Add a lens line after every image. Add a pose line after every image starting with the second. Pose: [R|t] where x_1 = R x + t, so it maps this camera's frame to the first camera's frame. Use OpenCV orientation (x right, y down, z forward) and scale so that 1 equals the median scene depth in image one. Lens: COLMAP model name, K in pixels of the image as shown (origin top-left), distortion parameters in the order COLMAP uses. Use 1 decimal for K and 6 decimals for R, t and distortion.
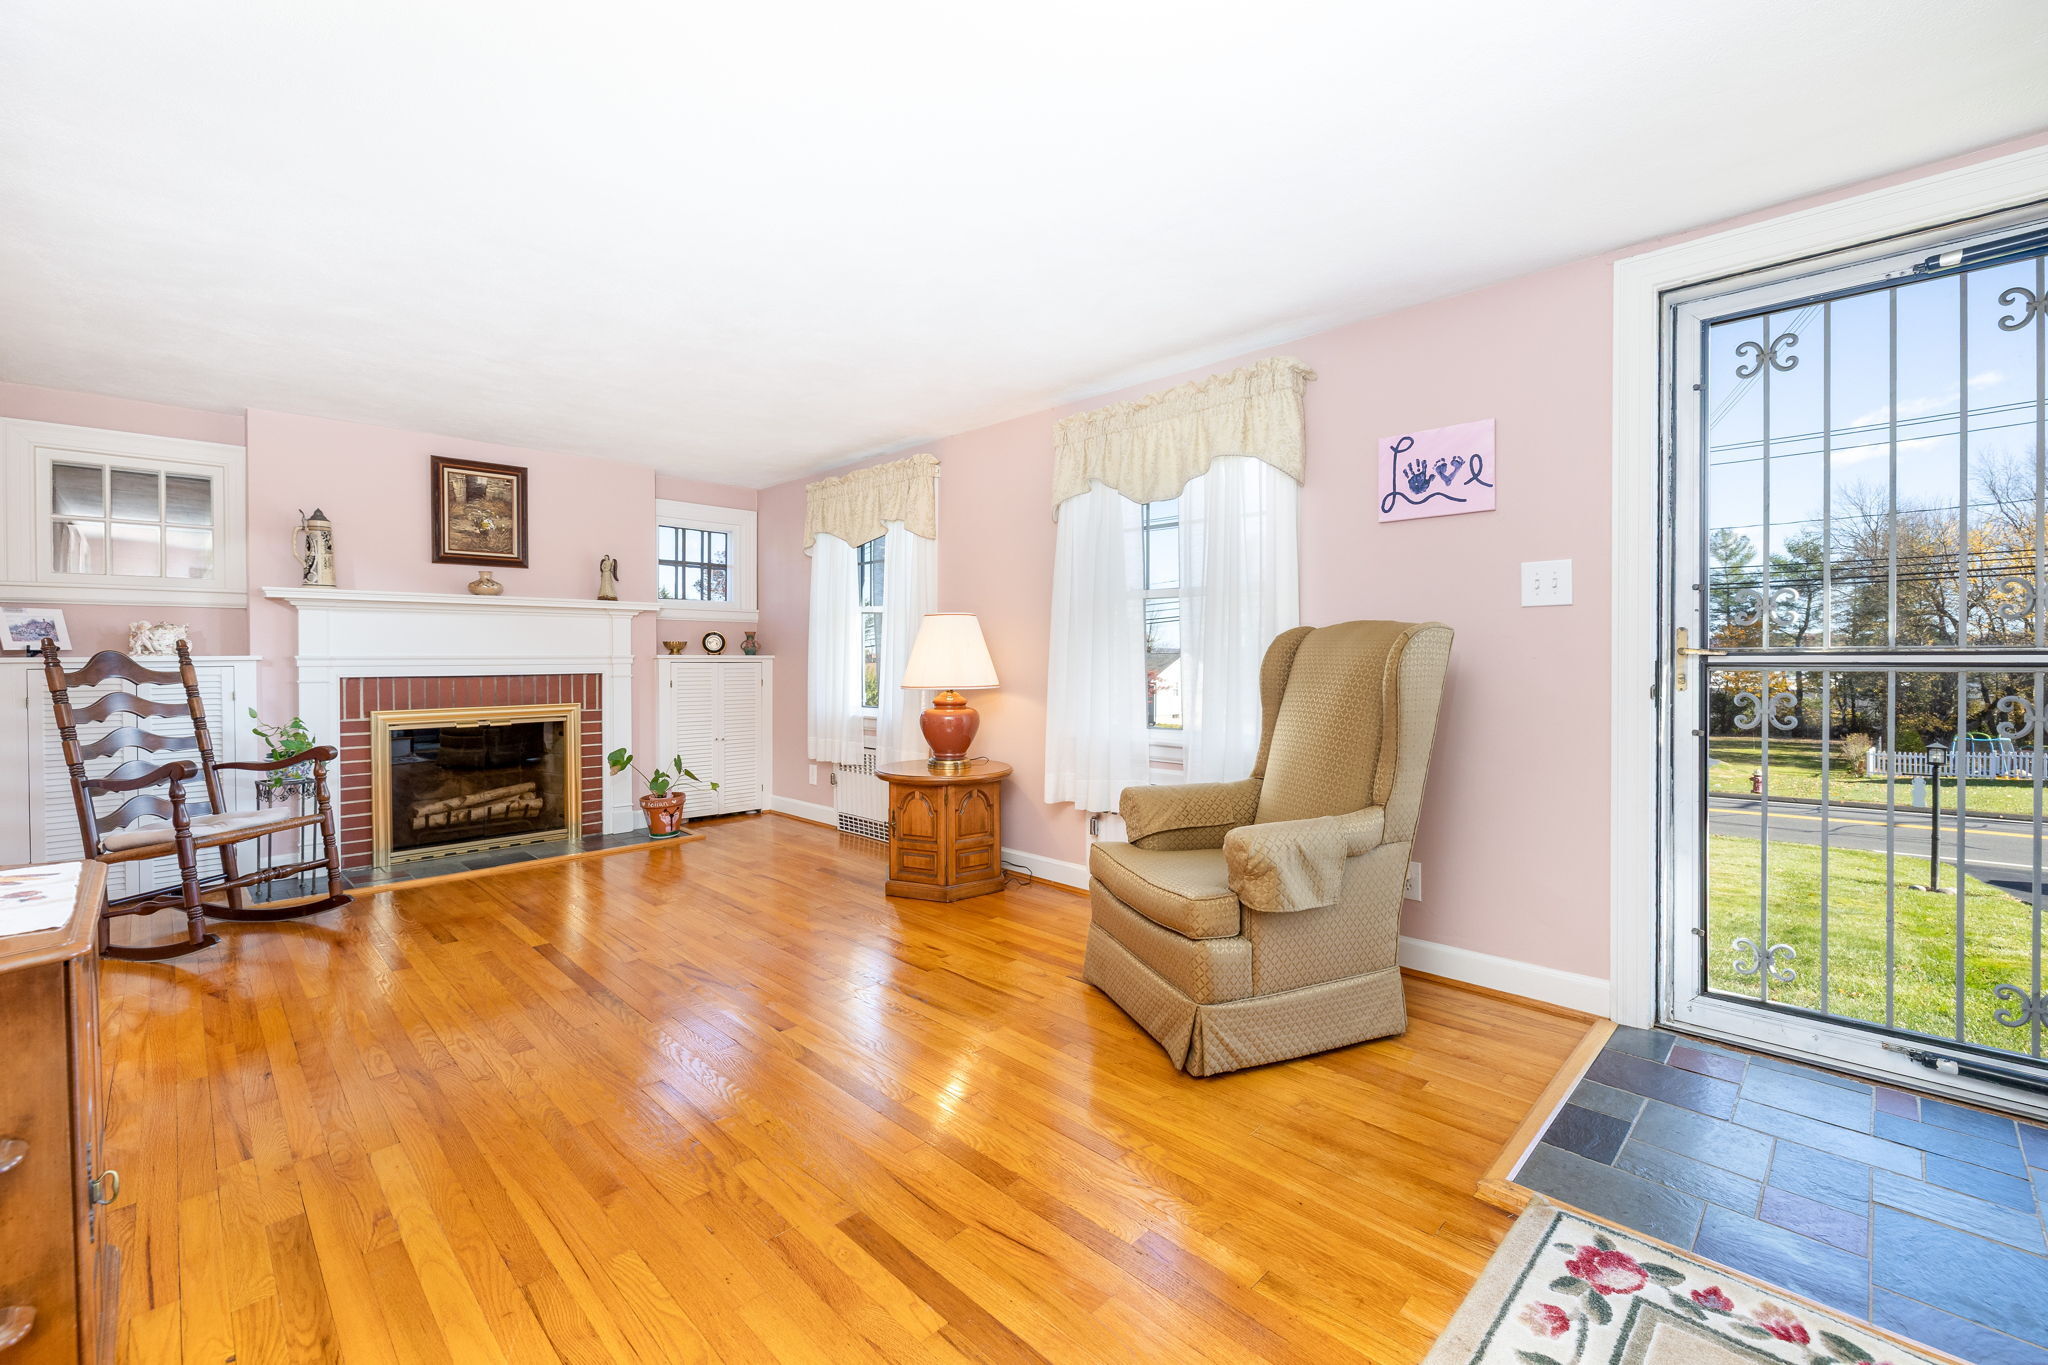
lens RADIAL K [[862.3, 0, 1026.6], [0, 862.3, 670.6], [0, 0, 1]] dist [0.000629, 0.000677]
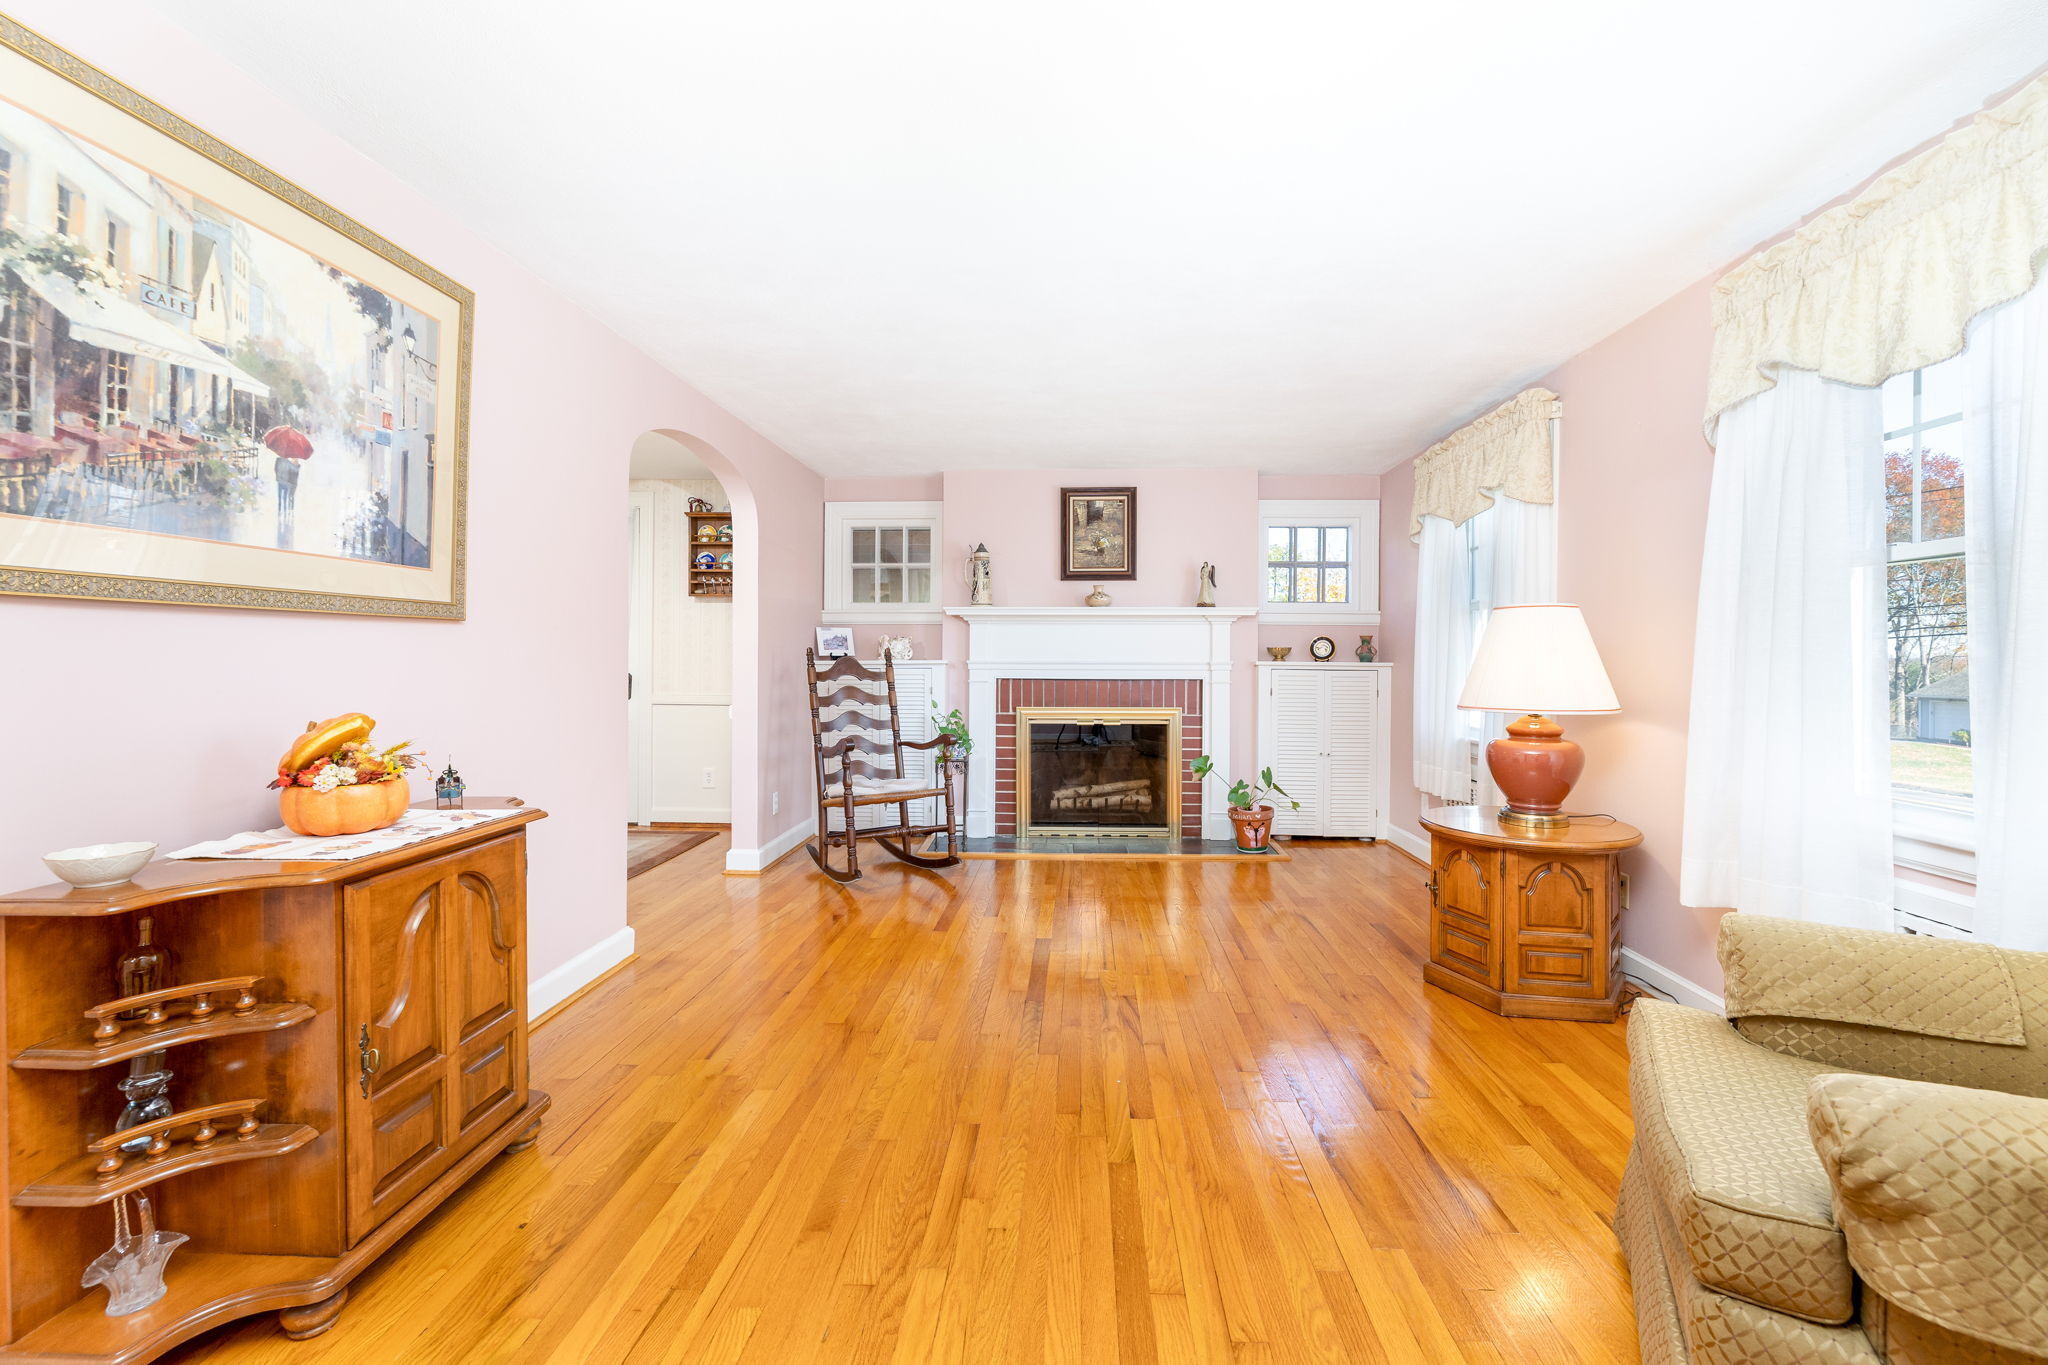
lens RADIAL K [[862.3, 0, 1031.2], [0, 862.3, 665.6], [0, 0, 1]] dist [0.000629, 0.000677]
pose [[0.674295, 0.009678, -0.738399, 0.142360], [-0.018996, 0.999811, -0.004243, -0.005690], [0.738218, 0.016888, 0.674351, 0.202508]]
